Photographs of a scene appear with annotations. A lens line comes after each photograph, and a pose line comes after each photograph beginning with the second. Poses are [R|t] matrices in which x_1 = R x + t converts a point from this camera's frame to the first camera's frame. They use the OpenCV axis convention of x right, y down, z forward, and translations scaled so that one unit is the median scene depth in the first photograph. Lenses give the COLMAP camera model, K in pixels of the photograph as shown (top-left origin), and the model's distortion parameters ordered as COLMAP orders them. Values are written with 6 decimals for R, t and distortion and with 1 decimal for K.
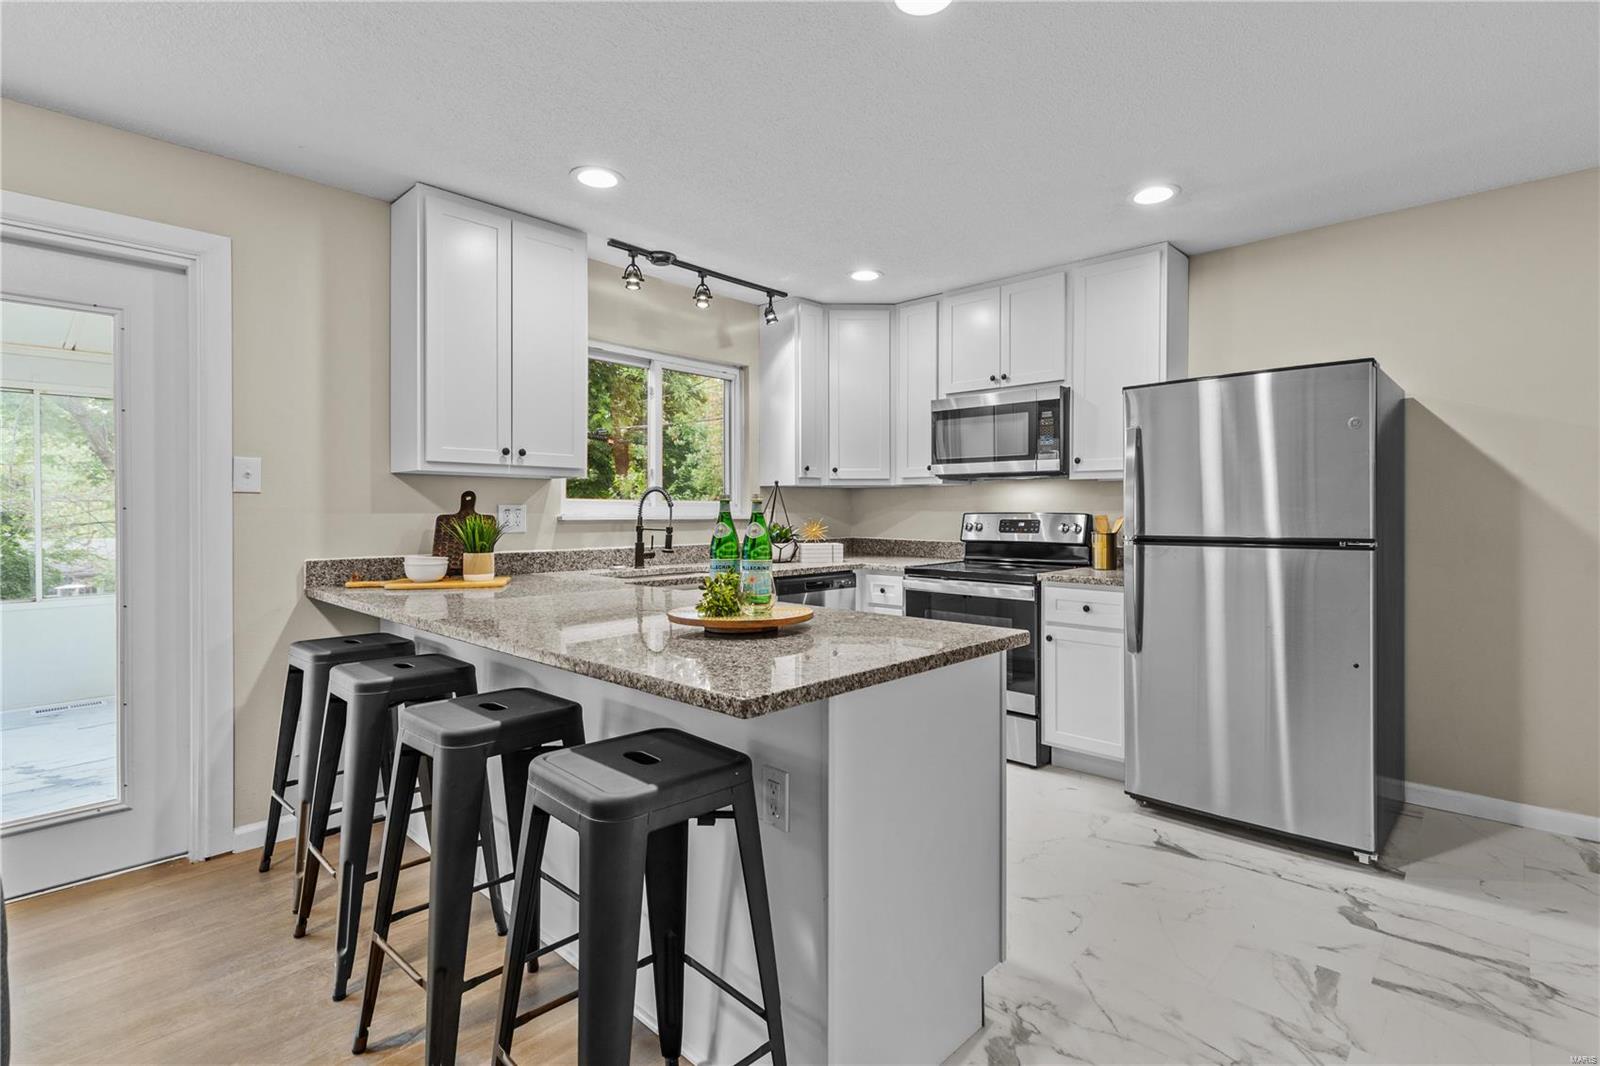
lens RADIAL K [[736.6, 0, 833.3], [0, 736.6, 513.9], [0, 0, 1]] dist [0.001323, -0.001982]
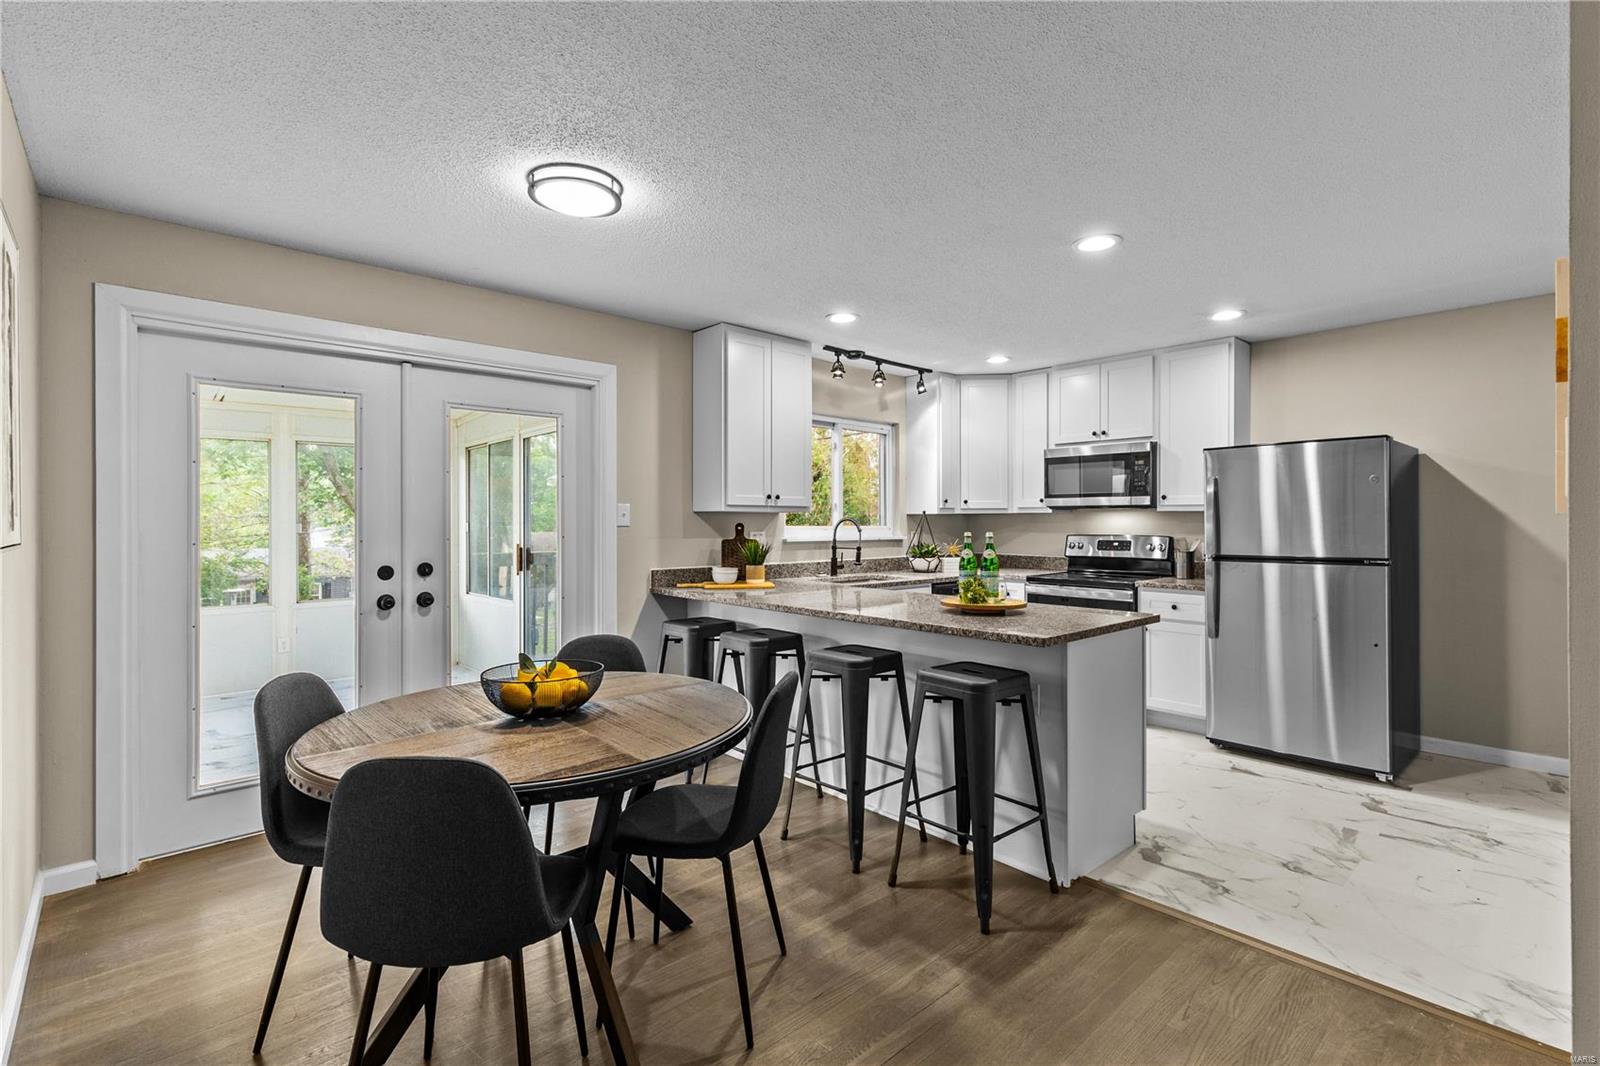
lens RADIAL K [[736.6, 0, 801.0], [0, 736.6, 517.2], [0, 0, 1]] dist [0.001323, -0.001982]
pose [[0.996301, -0.001540, -0.085922, -0.229430], [0.000829, 0.999965, -0.008312, -0.027914], [0.085932, 0.008210, 0.996267, -0.424260]]
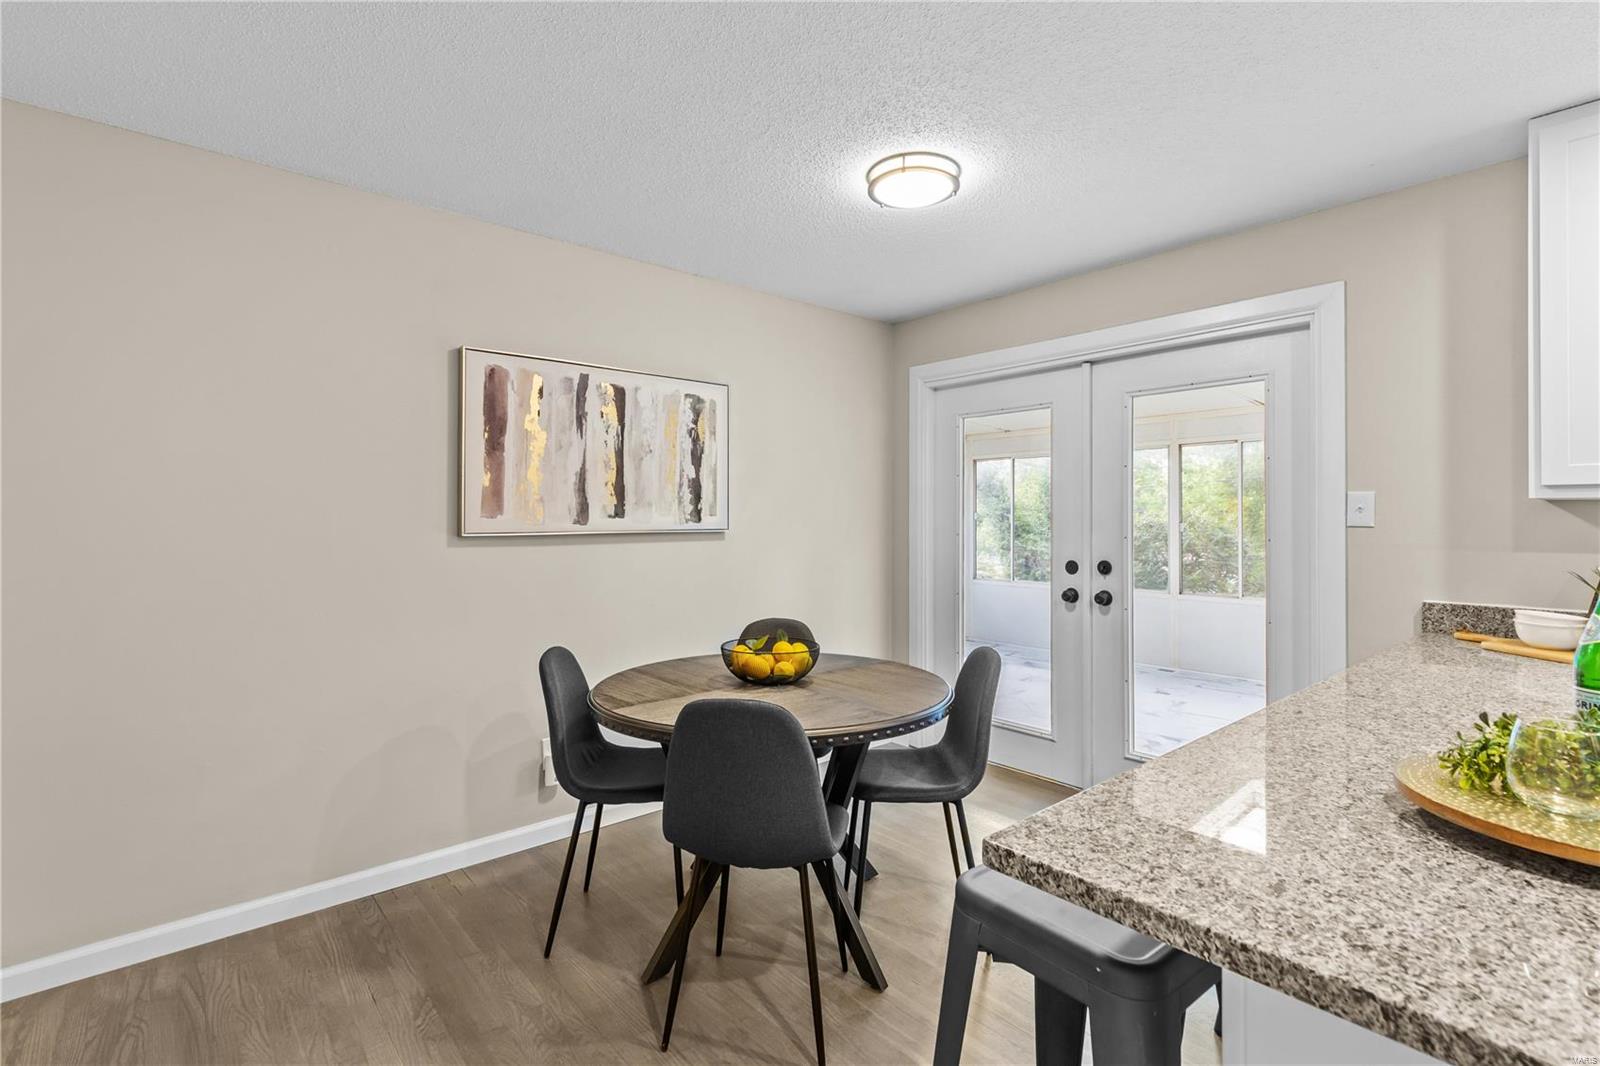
lens RADIAL K [[736.6, 0, 821.4], [0, 736.6, 507.9], [0, 0, 1]] dist [0.001323, -0.001982]
pose [[-0.101750, -0.016885, -0.994667, 0.217445], [-0.007463, 0.999841, -0.016209, -0.026070], [0.994782, 0.005774, -0.101860, 0.294293]]
